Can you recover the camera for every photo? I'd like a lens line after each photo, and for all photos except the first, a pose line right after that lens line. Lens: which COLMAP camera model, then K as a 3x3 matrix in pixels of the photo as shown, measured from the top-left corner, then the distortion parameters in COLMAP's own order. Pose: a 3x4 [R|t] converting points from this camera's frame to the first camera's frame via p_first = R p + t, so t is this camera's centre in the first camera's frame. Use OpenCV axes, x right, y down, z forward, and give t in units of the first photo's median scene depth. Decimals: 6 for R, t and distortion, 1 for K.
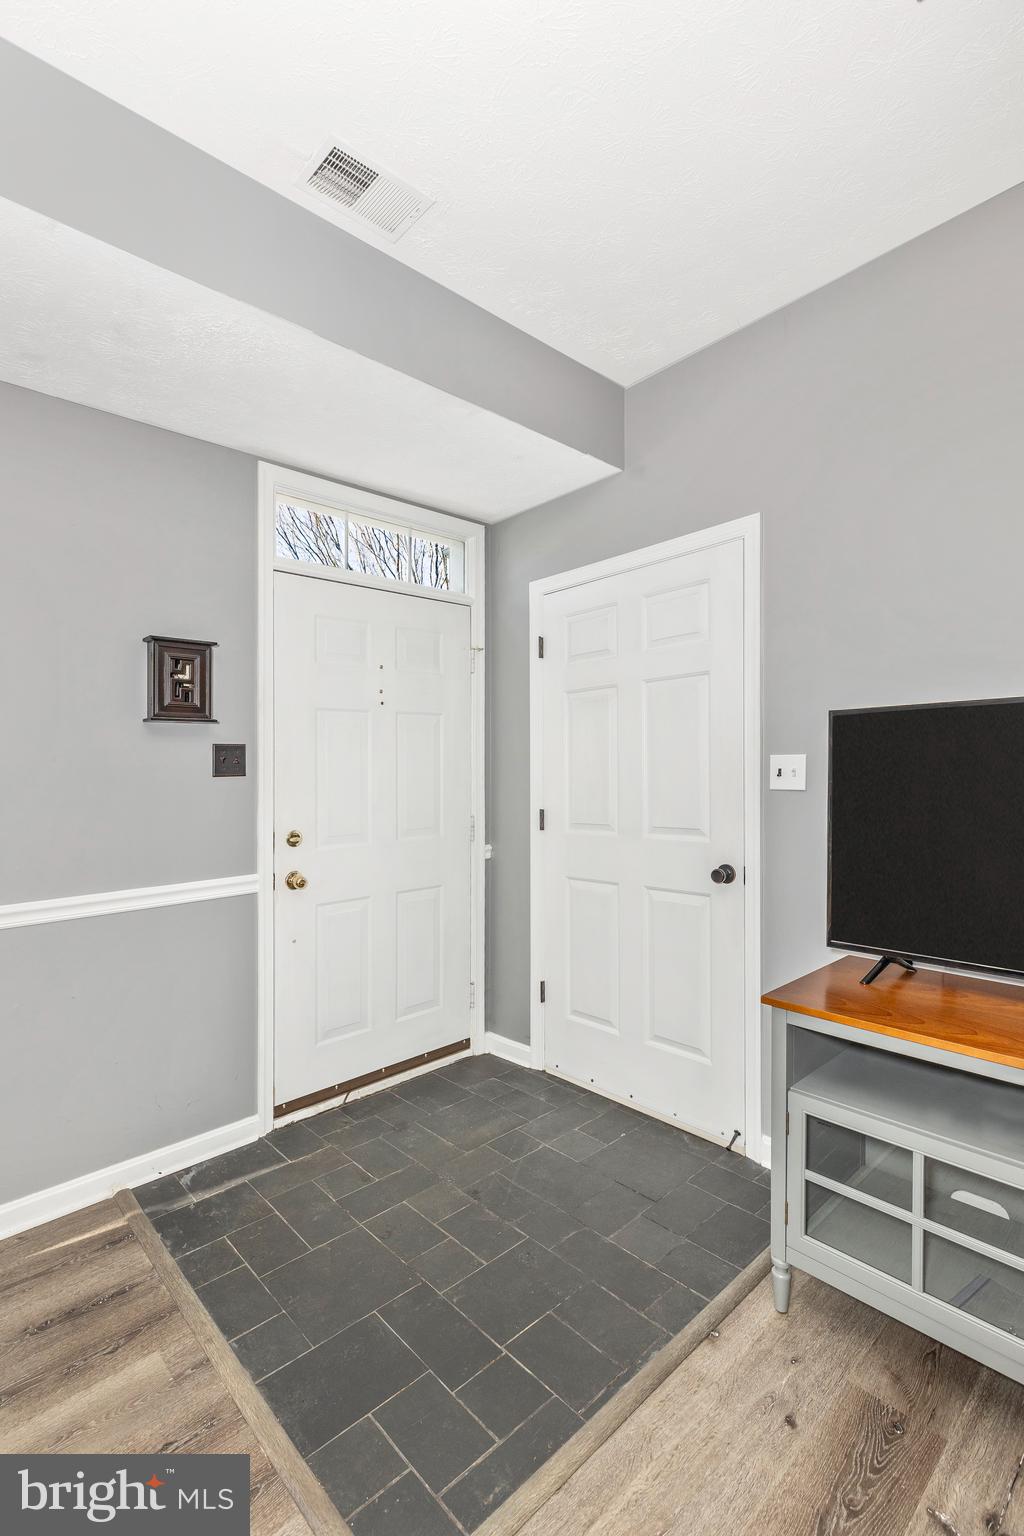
lens RADIAL K [[699.4, 0, 512.0], [0, 699.4, 768.0], [0, 0, 1]] dist [0.000097, -0.000146]
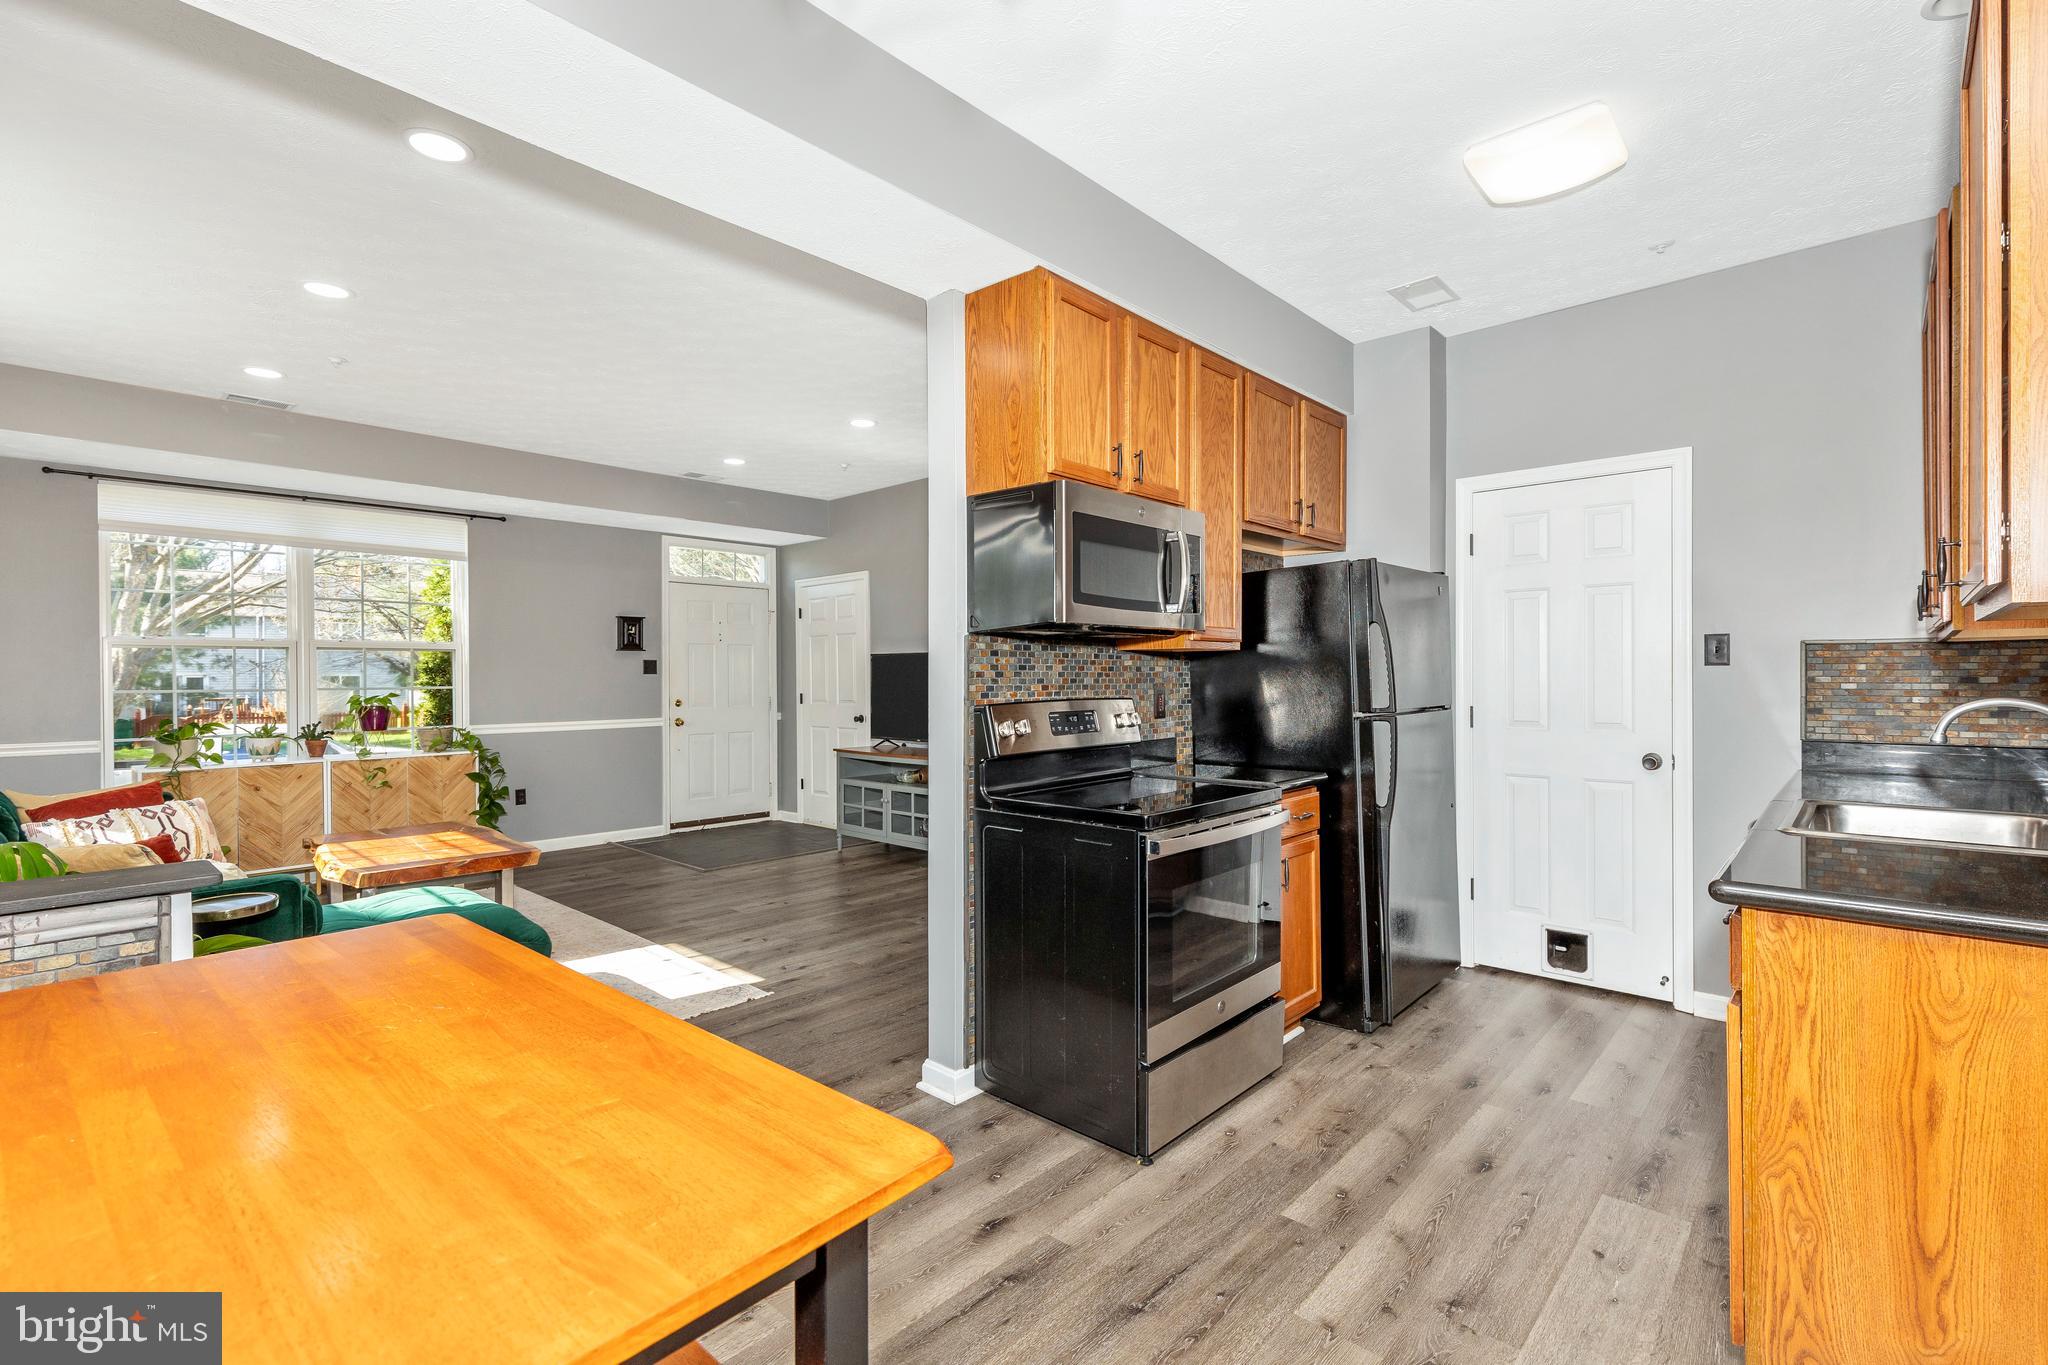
lens RADIAL K [[929.0, 0, 1024.6], [0, 929.0, 748.1], [0, 0, 1]] dist [0.000136, -0.000068]
pose [[0.996933, 0.014962, 0.076820, 0.559782], [-0.020876, 0.996831, 0.076767, -0.005327], [-0.075428, -0.078135, 0.994085, -2.026875]]
